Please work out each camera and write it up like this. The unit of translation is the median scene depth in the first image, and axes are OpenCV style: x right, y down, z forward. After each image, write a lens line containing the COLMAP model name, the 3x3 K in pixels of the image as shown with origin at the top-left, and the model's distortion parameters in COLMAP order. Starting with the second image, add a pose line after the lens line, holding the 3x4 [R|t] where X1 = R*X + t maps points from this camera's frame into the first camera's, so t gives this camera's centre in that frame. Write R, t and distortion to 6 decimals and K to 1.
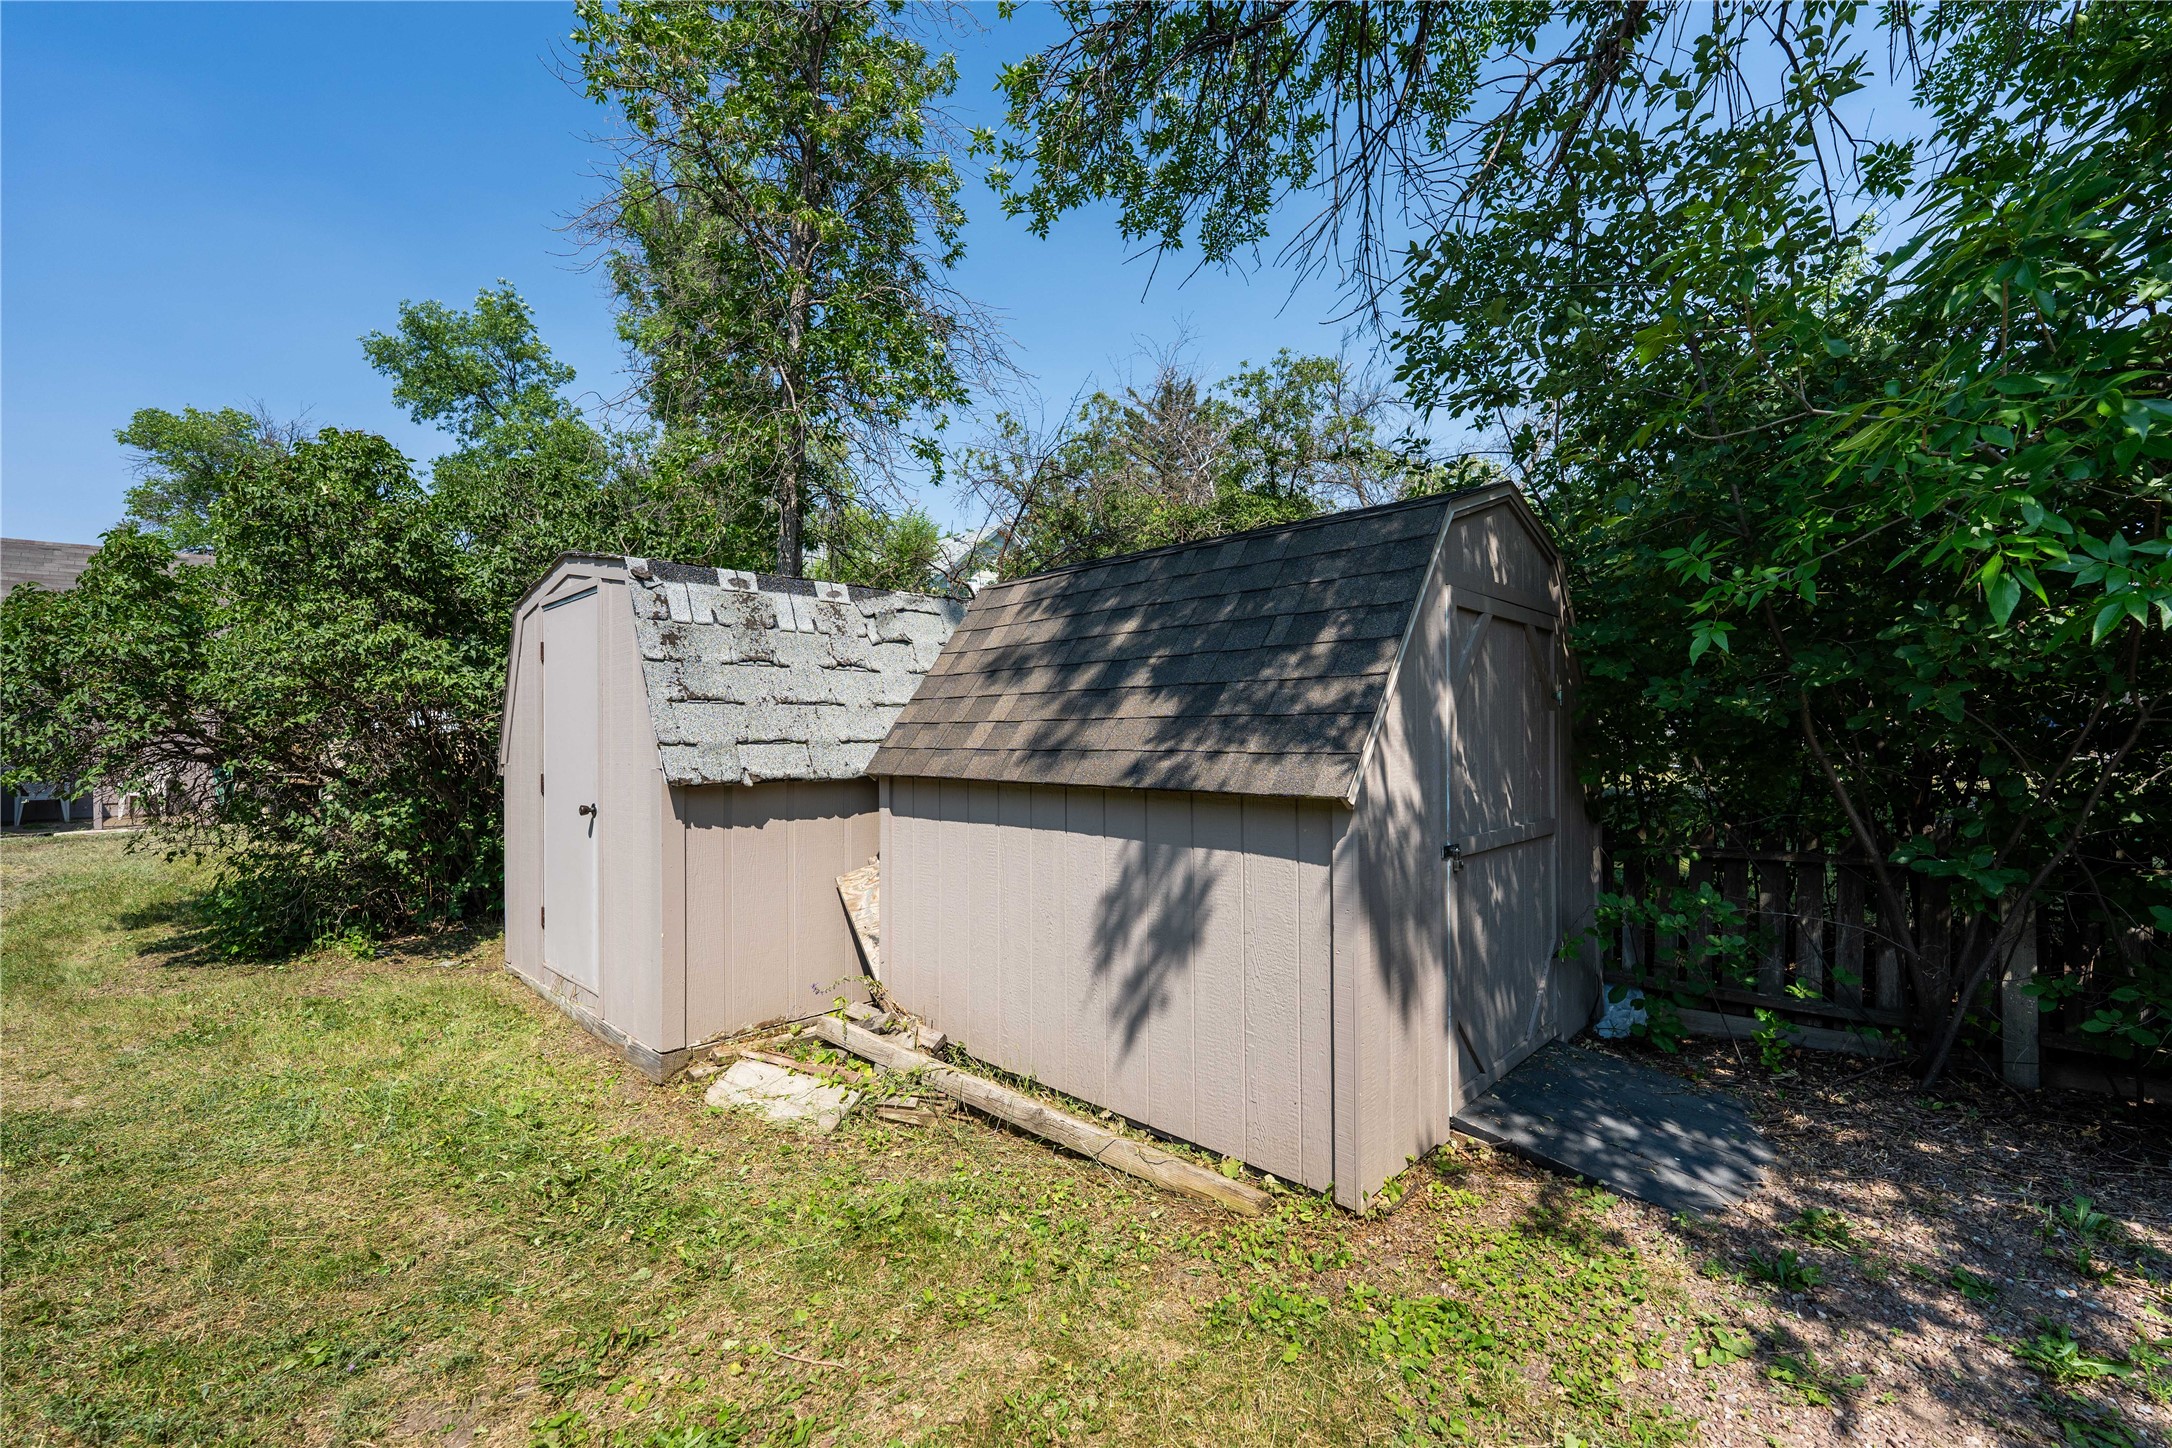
lens RADIAL K [[892.5, 0, 1035.6], [0, 892.5, 722.4], [0, 0, 1]] dist [-0.000285, 0.000209]
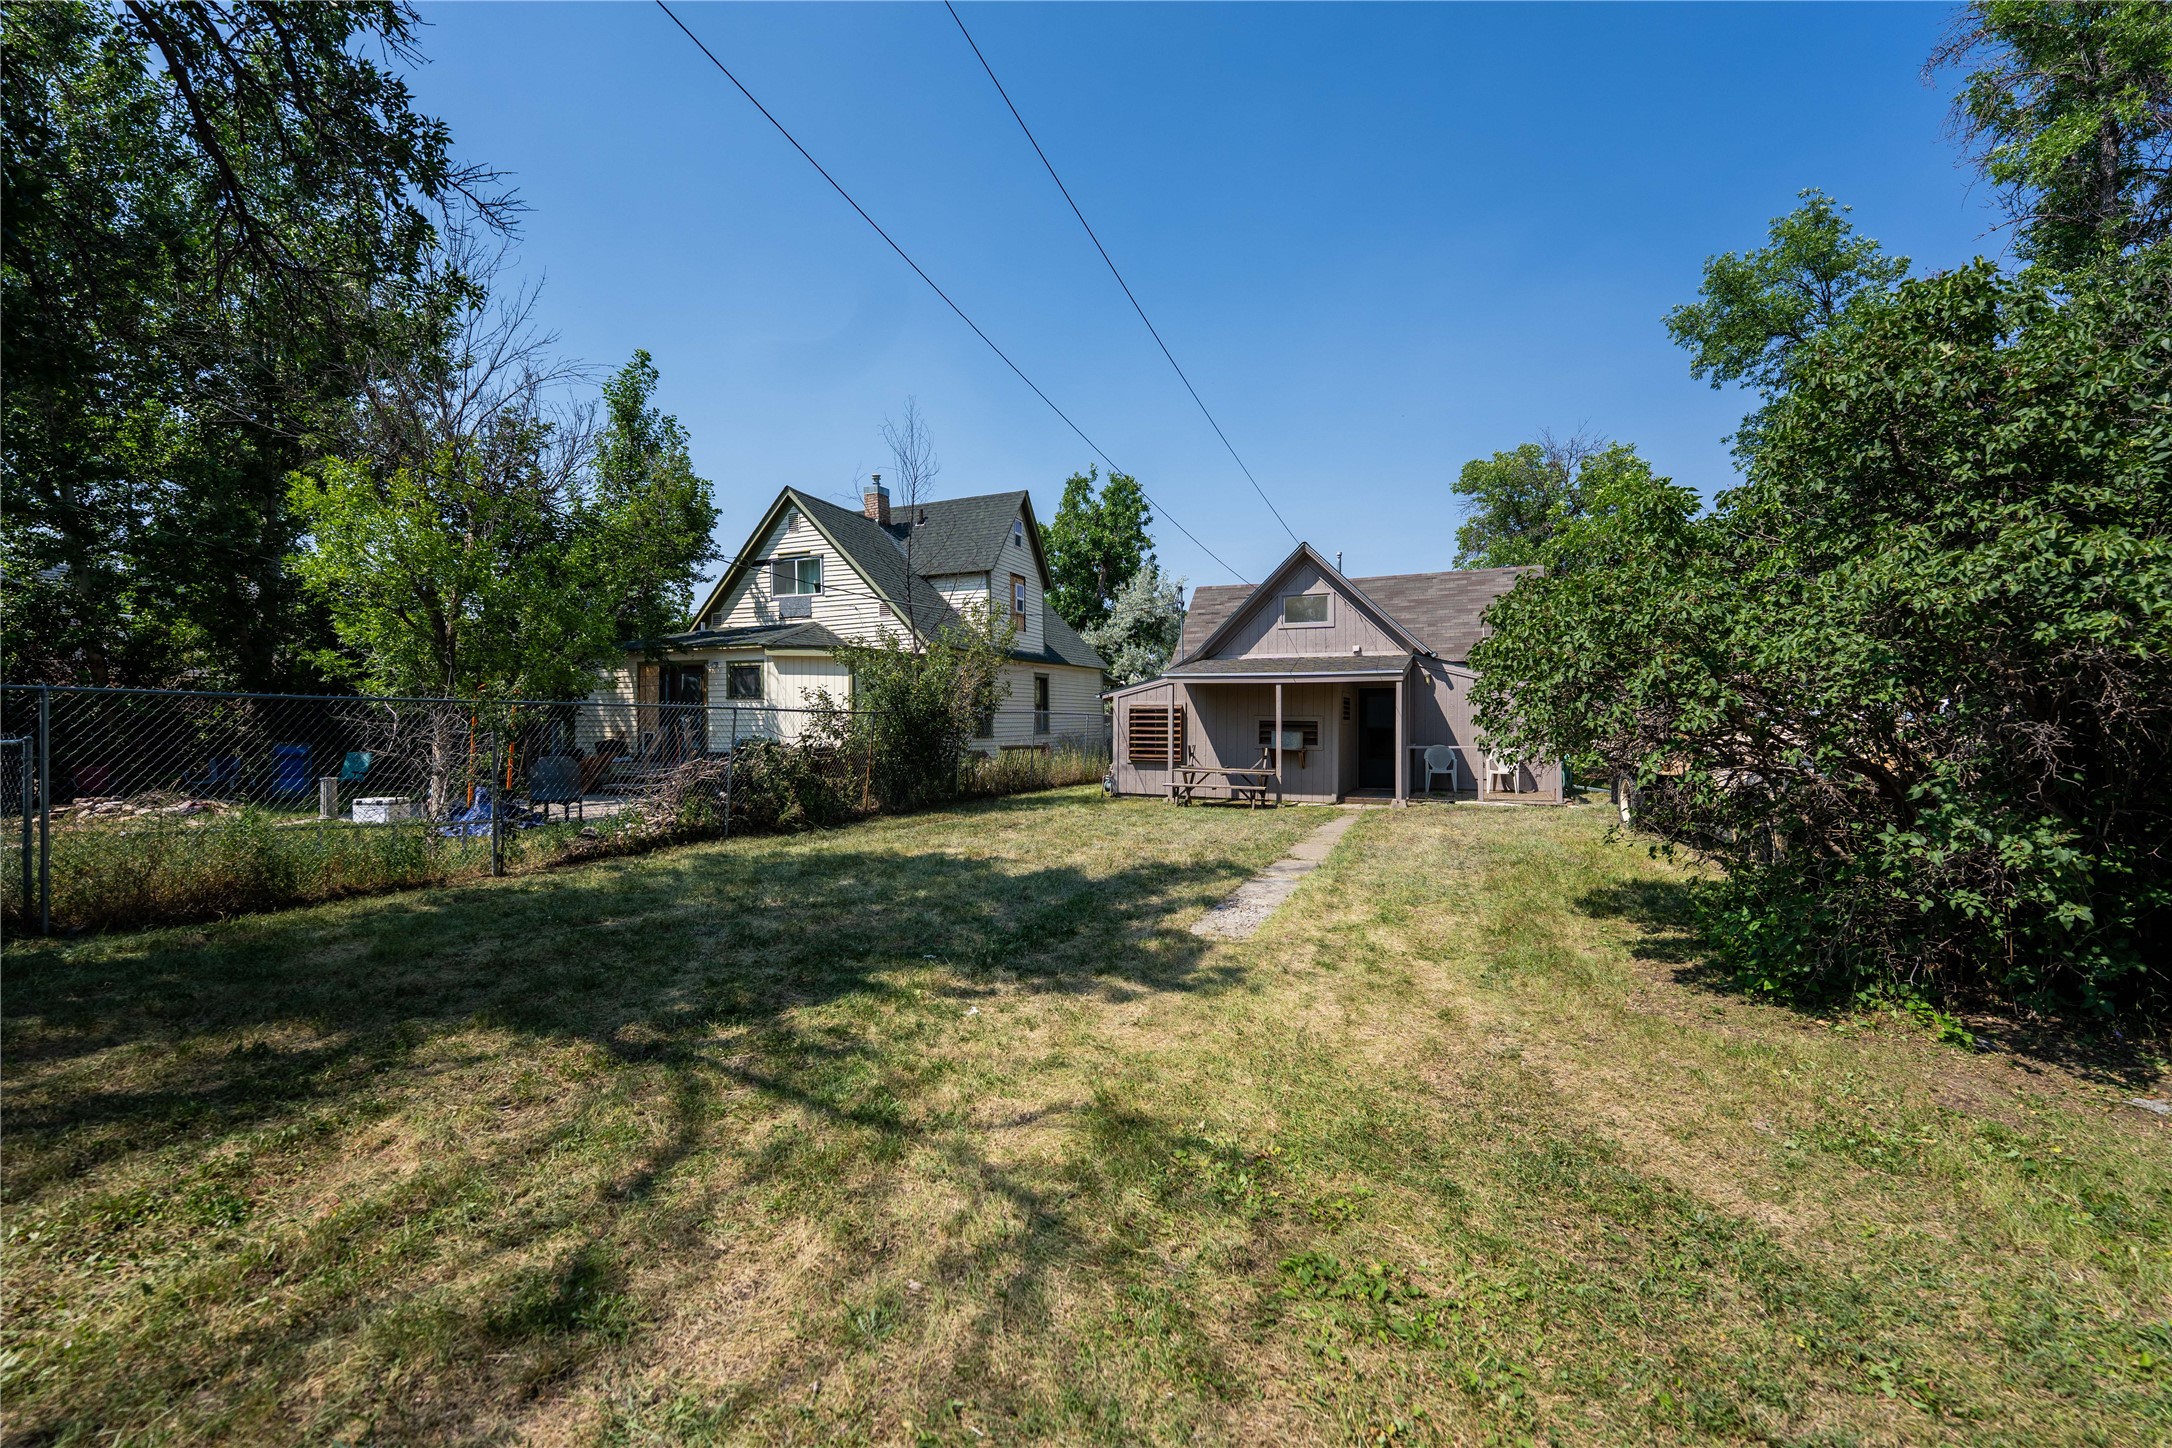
lens RADIAL K [[892.5, 0, 1089.7], [0, 892.5, 726.5], [0, 0, 1]] dist [-0.000285, 0.000209]
pose [[0.393333, 0.008309, -0.919359, -0.477905], [0.005656, 0.999918, 0.011458, 0.011436], [0.919379, -0.009707, 0.393254, 0.154363]]
